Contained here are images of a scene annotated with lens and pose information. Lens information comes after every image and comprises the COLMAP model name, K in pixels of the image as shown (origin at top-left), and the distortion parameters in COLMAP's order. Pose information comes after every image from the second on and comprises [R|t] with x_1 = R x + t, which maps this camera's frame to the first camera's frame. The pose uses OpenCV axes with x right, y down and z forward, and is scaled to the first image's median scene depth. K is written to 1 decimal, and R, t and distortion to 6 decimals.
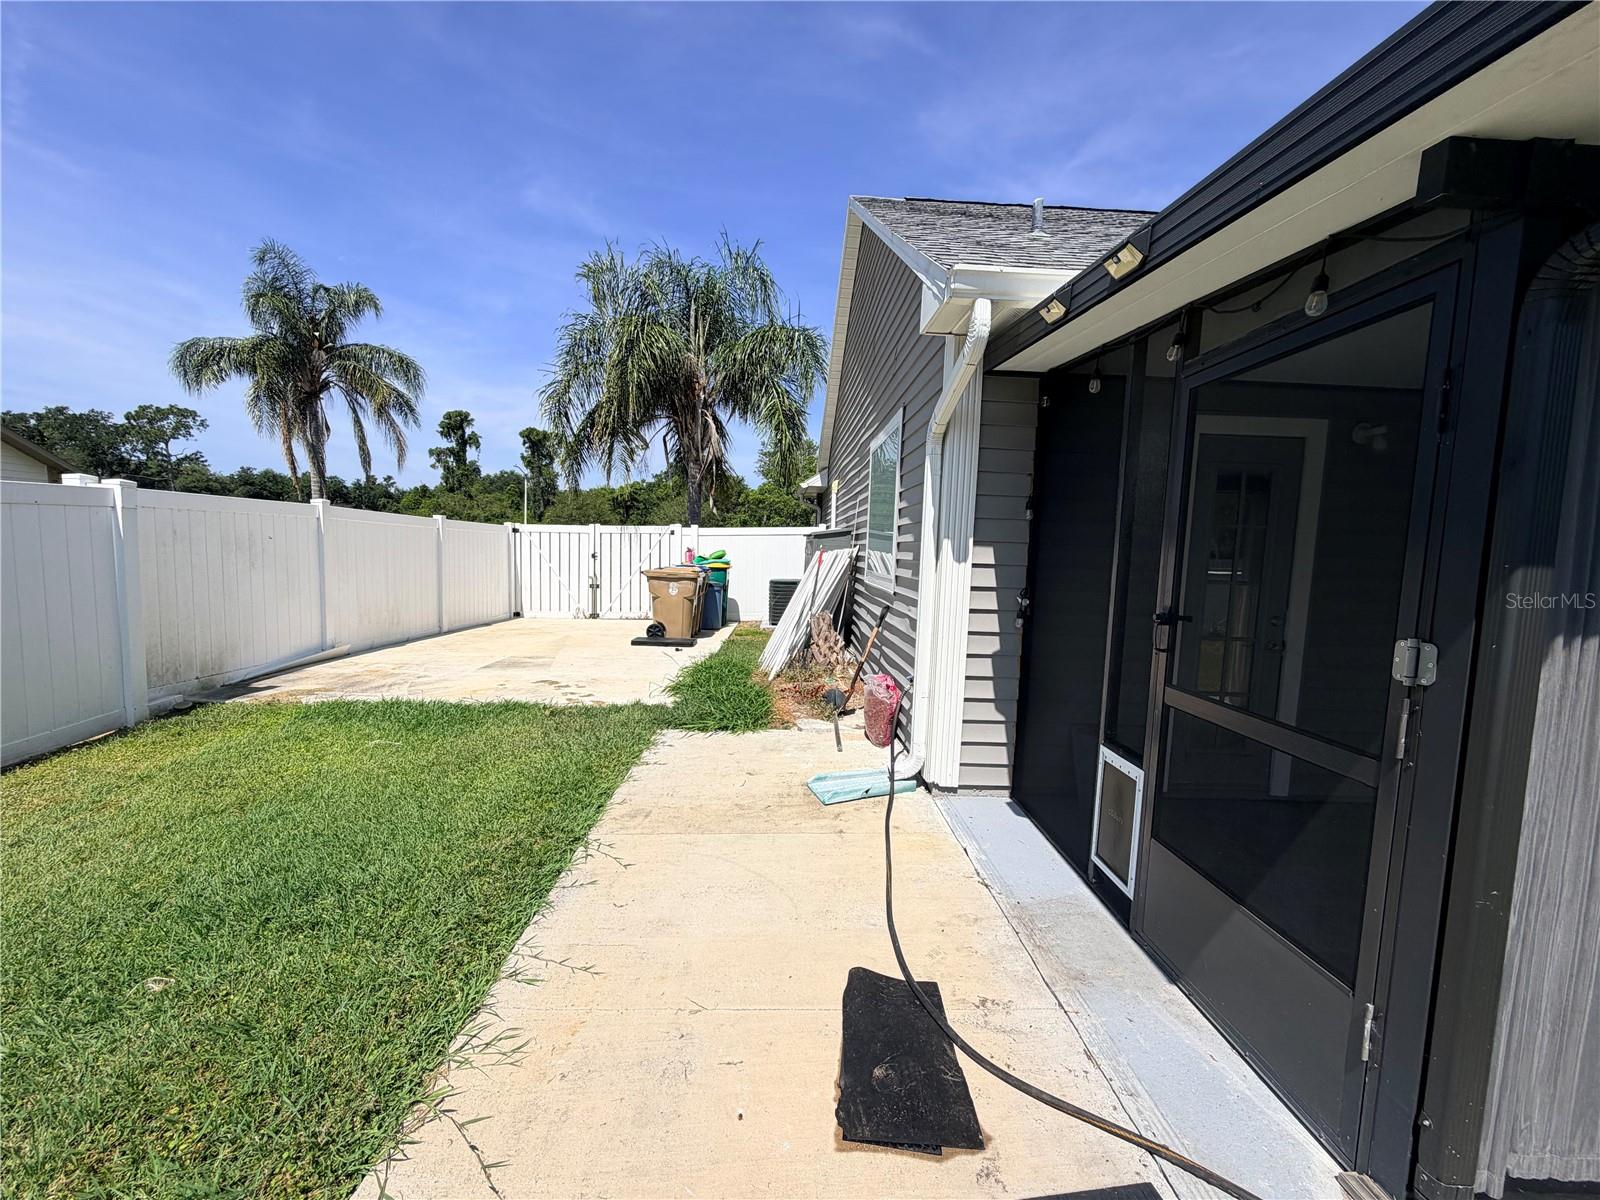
lens RADIAL K [[638.8, 0, 799.6], [0, 638.8, 603.5], [0, 0, 1]] dist [0.003216, 0.000732]
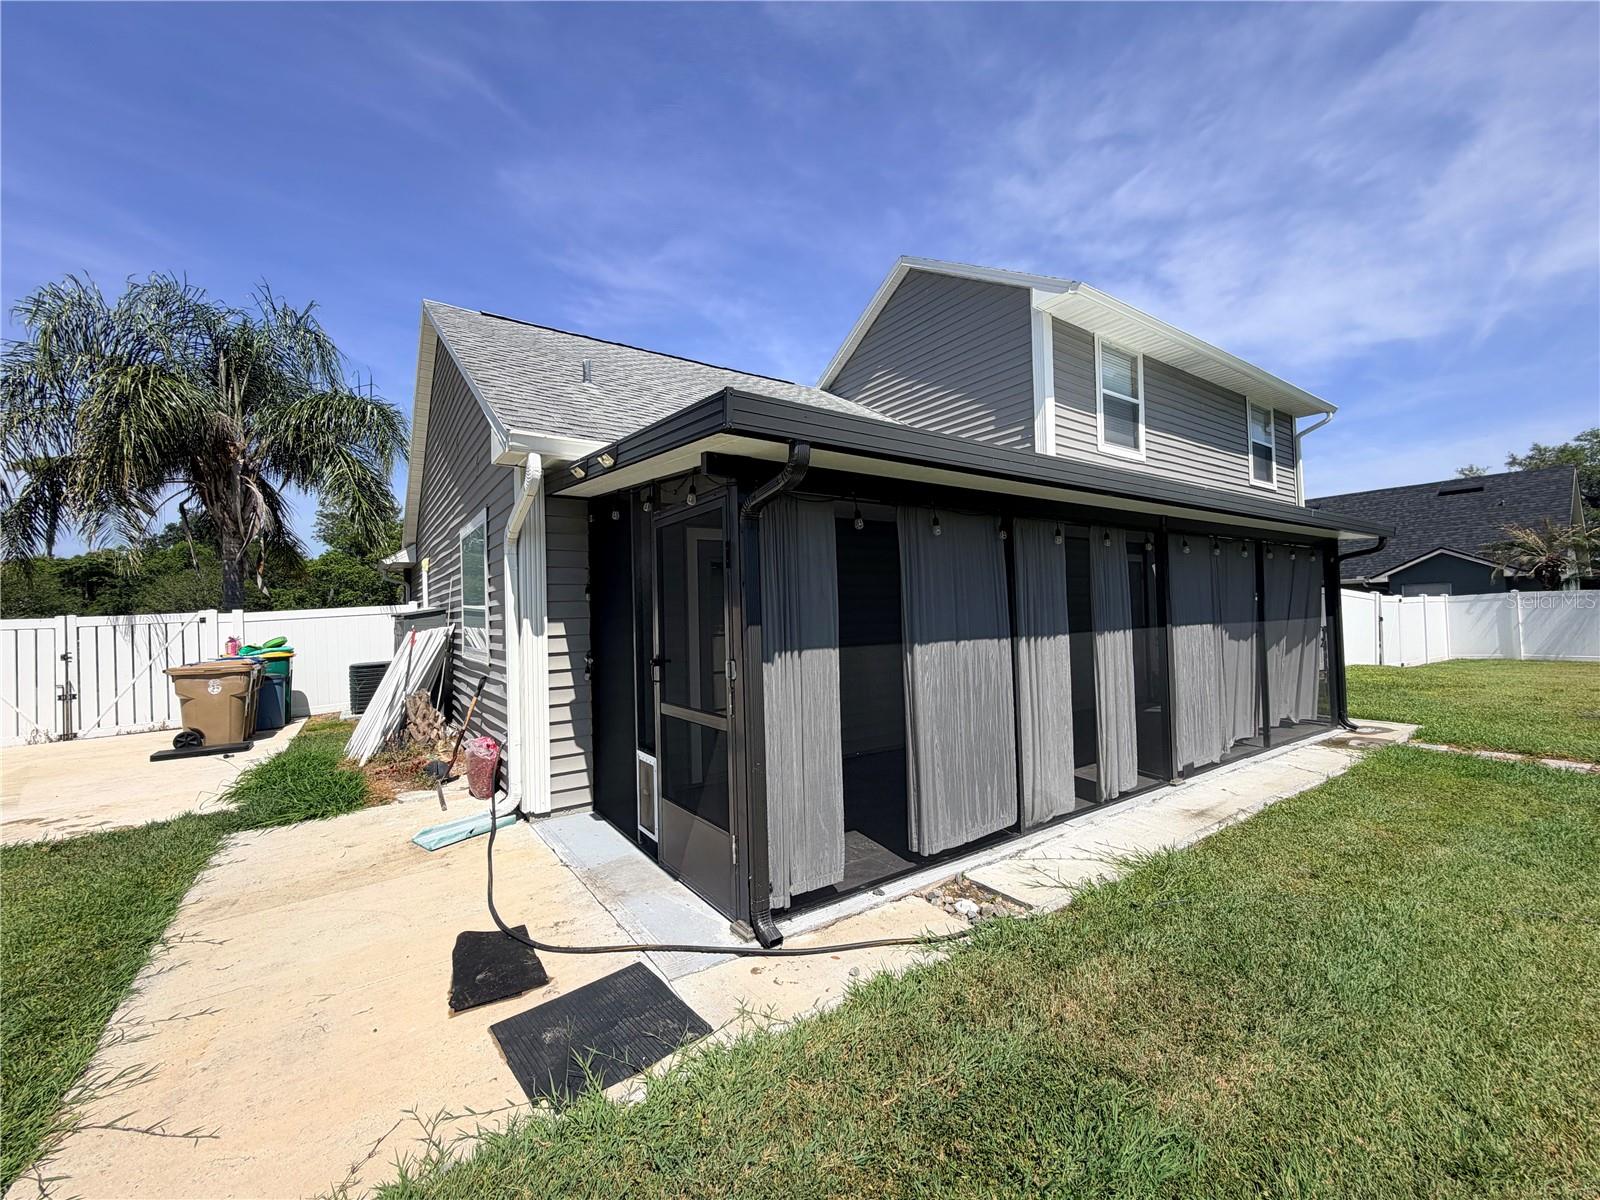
lens RADIAL K [[638.8, 0, 794.0], [0, 638.8, 603.6], [0, 0, 1]] dist [0.003216, 0.000732]
pose [[0.839046, -0.050591, 0.541702, -0.012884], [0.103919, 0.992238, -0.068292, 0.012594], [-0.534043, 0.113594, 0.837791, -0.332313]]
